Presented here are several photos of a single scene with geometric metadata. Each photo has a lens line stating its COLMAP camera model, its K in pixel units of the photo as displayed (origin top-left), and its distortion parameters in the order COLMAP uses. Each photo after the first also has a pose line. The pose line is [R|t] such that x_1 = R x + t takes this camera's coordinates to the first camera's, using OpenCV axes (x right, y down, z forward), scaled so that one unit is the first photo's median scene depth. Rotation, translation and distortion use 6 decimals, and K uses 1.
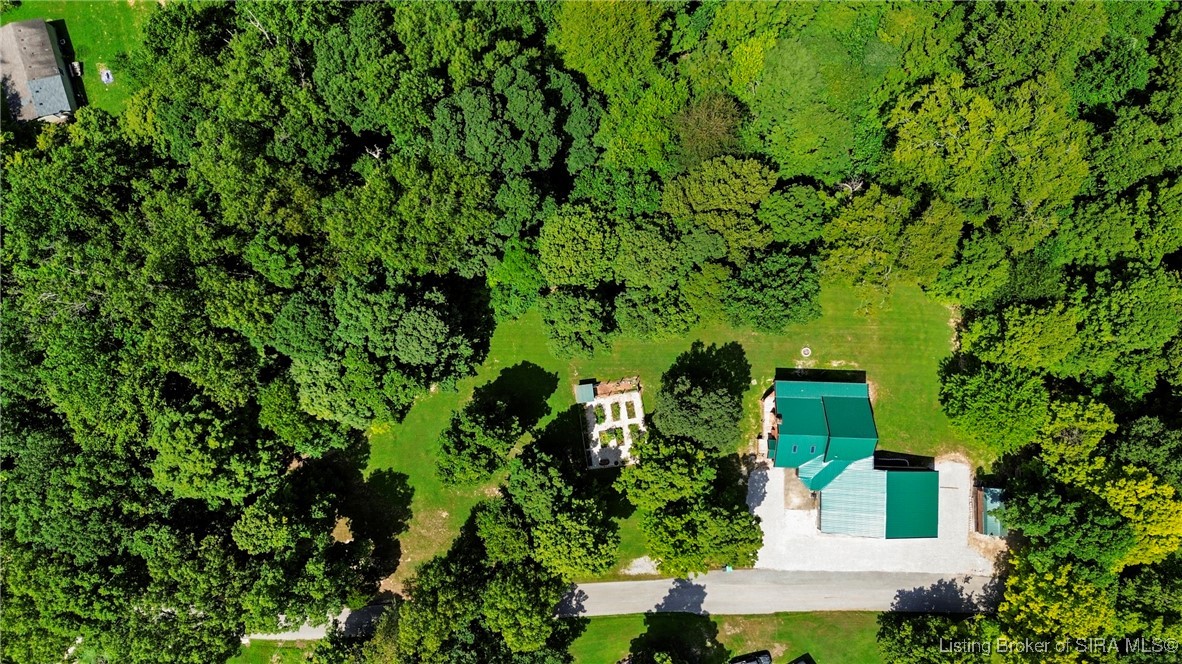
lens RADIAL K [[831.8, 0, 592.1], [0, 831.8, 325.1], [0, 0, 1]] dist [0.072723, -0.073668]
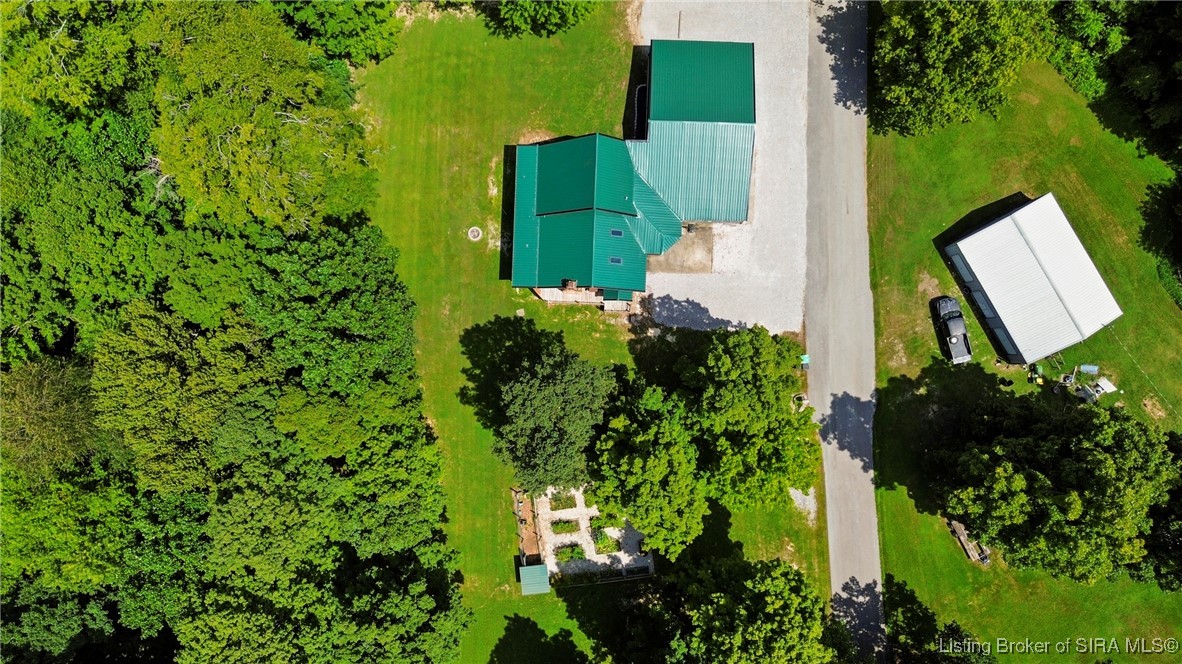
lens RADIAL K [[831.8, 0, 592.1], [0, 831.8, 325.1], [0, 0, 1]] dist [0.072723, -0.073668]
pose [[0.007119, -0.998521, 0.053903, 0.153131], [0.999688, 0.008396, 0.023506, 0.111118], [-0.023924, 0.053719, 0.998269, 0.359810]]
